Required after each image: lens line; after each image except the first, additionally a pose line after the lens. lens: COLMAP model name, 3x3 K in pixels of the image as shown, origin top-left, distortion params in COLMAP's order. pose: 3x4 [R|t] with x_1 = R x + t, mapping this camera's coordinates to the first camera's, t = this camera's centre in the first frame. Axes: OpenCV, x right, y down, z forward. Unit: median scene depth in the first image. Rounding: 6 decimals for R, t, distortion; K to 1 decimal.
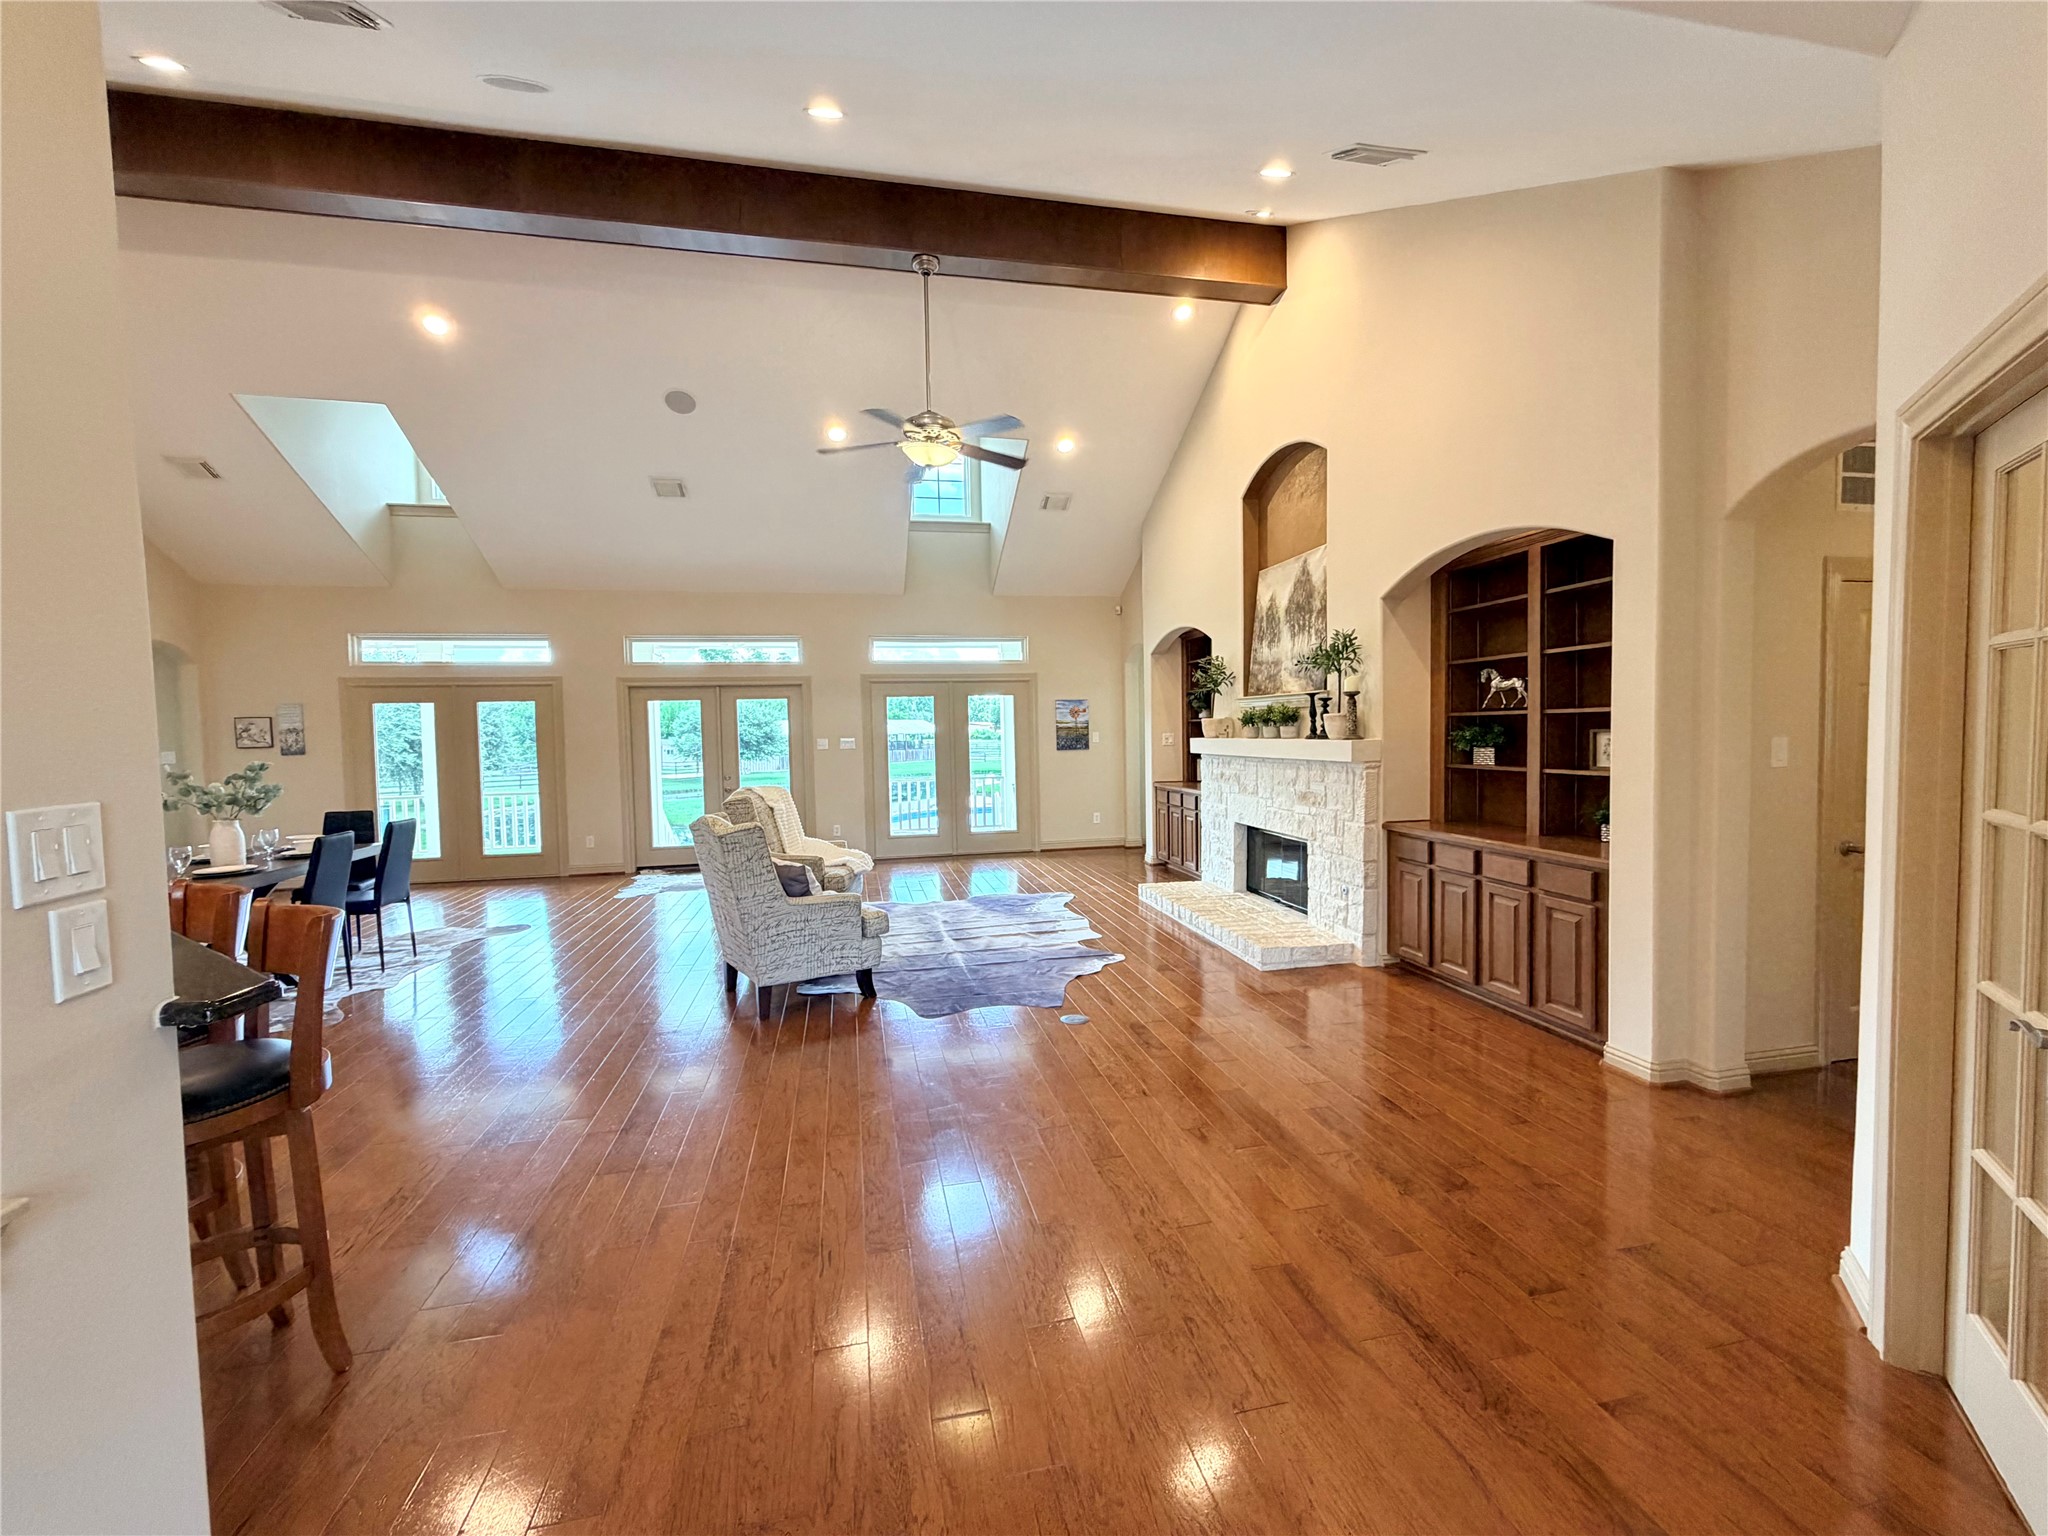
lens RADIAL K [[817.6, 0, 1026.7], [0, 817.6, 759.2], [0, 0, 1]] dist [0.004042, -0.000175]
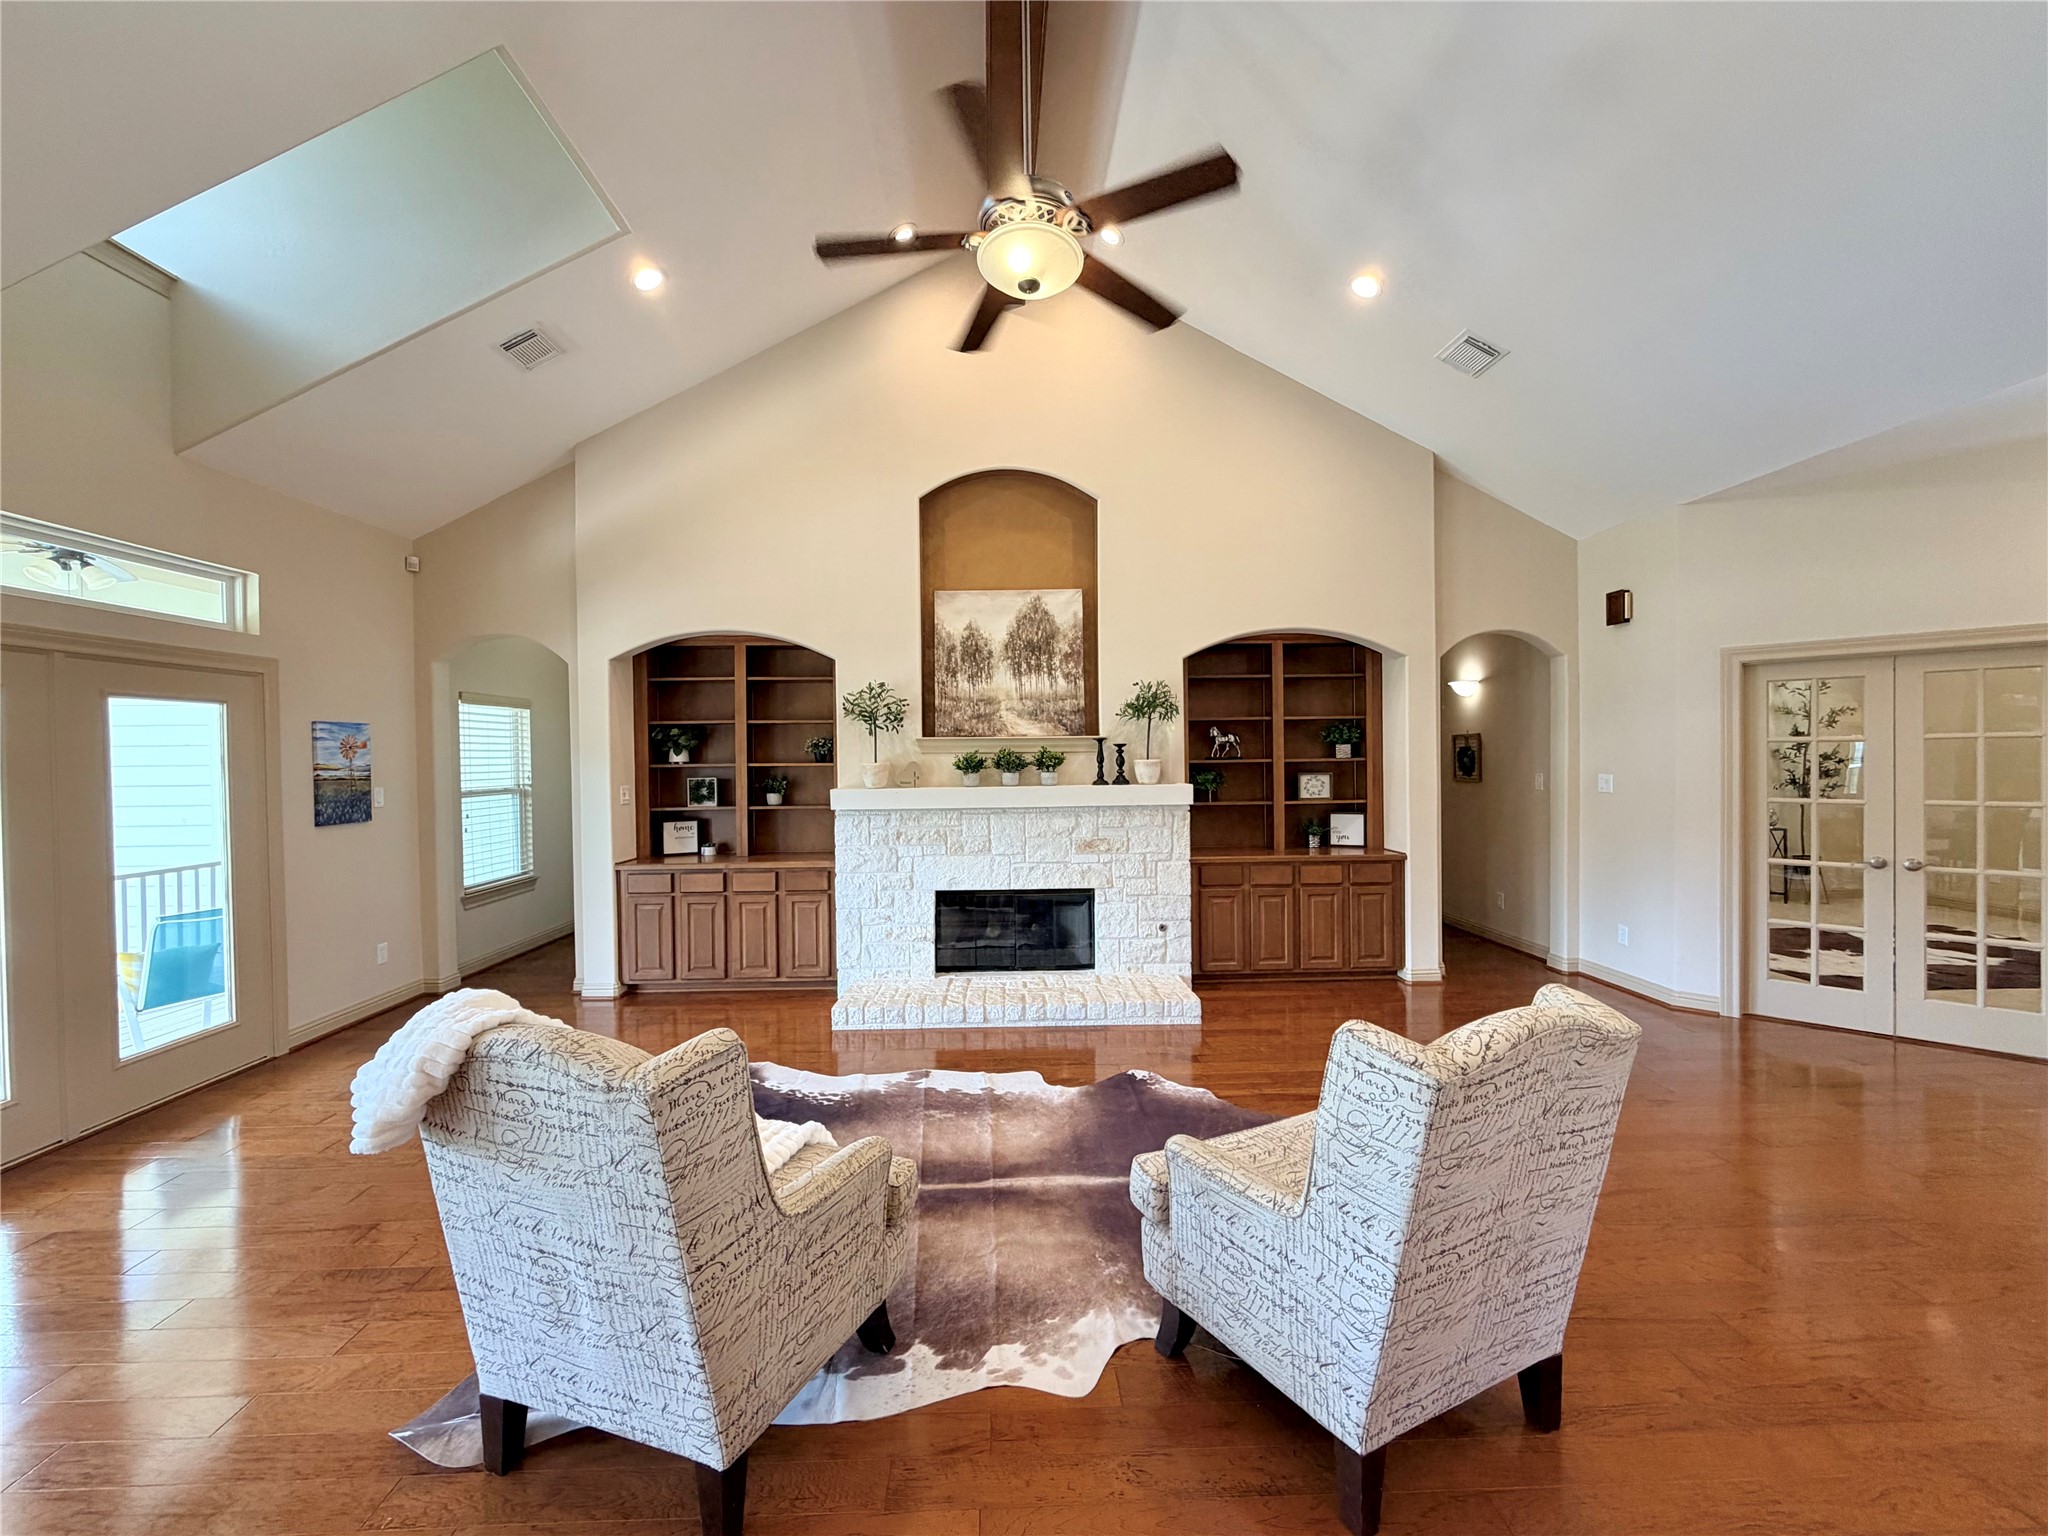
lens RADIAL K [[817.6, 0, 1015.4], [0, 817.6, 760.4], [0, 0, 1]] dist [0.004042, -0.000175]
pose [[0.179916, 0.009828, 0.983633, -0.563347], [0.043835, 0.998877, -0.017998, -0.036310], [-0.982705, 0.046355, 0.179283, 0.814912]]
